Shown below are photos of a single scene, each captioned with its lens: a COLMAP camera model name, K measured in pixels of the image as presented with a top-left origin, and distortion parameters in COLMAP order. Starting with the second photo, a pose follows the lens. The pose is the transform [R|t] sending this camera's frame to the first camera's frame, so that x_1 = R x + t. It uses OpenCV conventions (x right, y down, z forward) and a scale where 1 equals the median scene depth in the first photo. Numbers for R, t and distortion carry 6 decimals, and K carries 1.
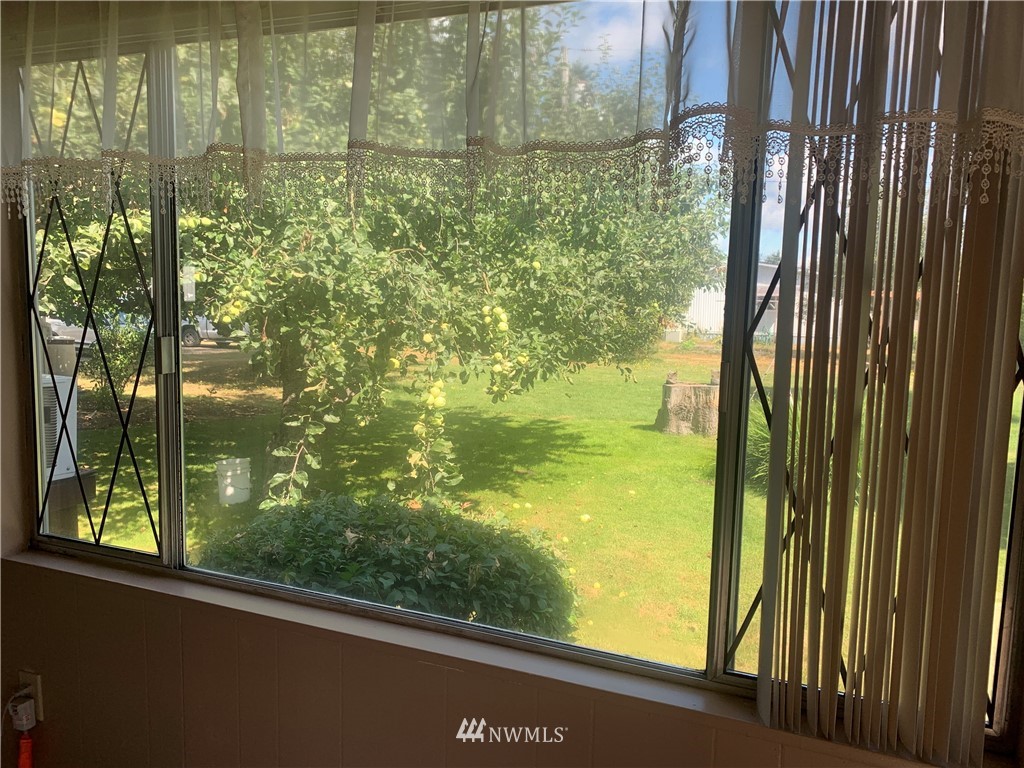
lens RADIAL K [[785.3, 0, 511.2], [0, 785.3, 387.0], [0, 0, 1]] dist [0.021683, -0.003766]
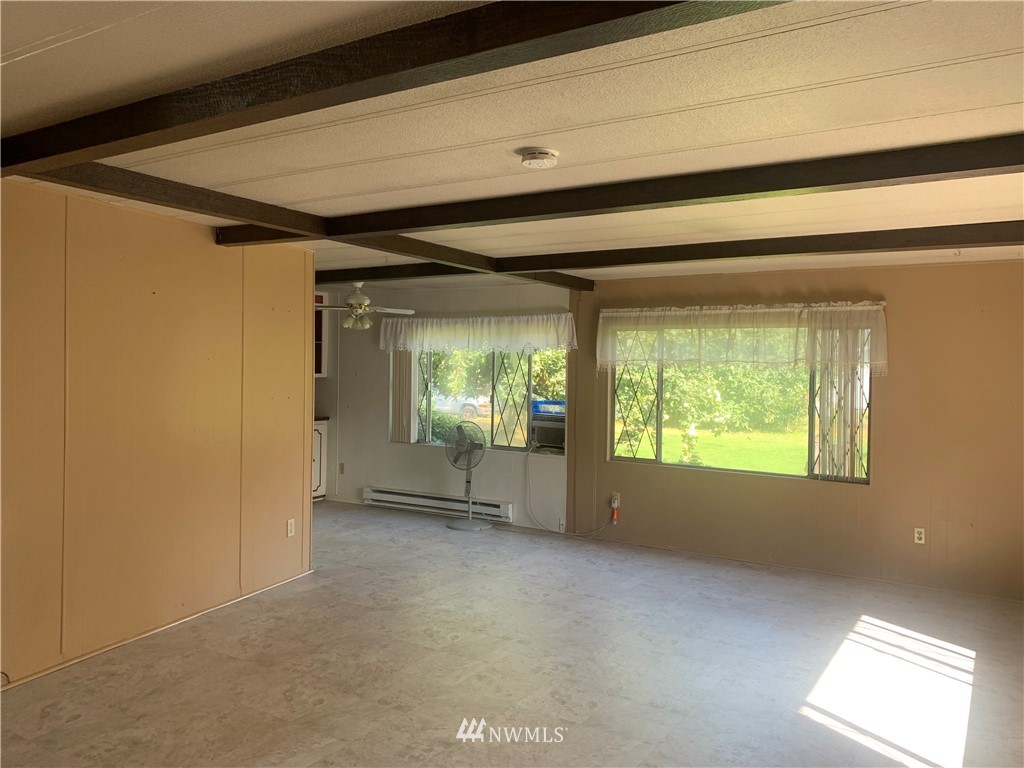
lens RADIAL K [[785.3, 0, 510.2], [0, 785.3, 377.5], [0, 0, 1]] dist [0.021683, -0.003766]
pose [[0.983928, -0.004786, -0.178500, -0.173156], [-0.014637, 0.994115, -0.107335, 0.089738], [0.177964, 0.108222, 0.978068, -1.057087]]
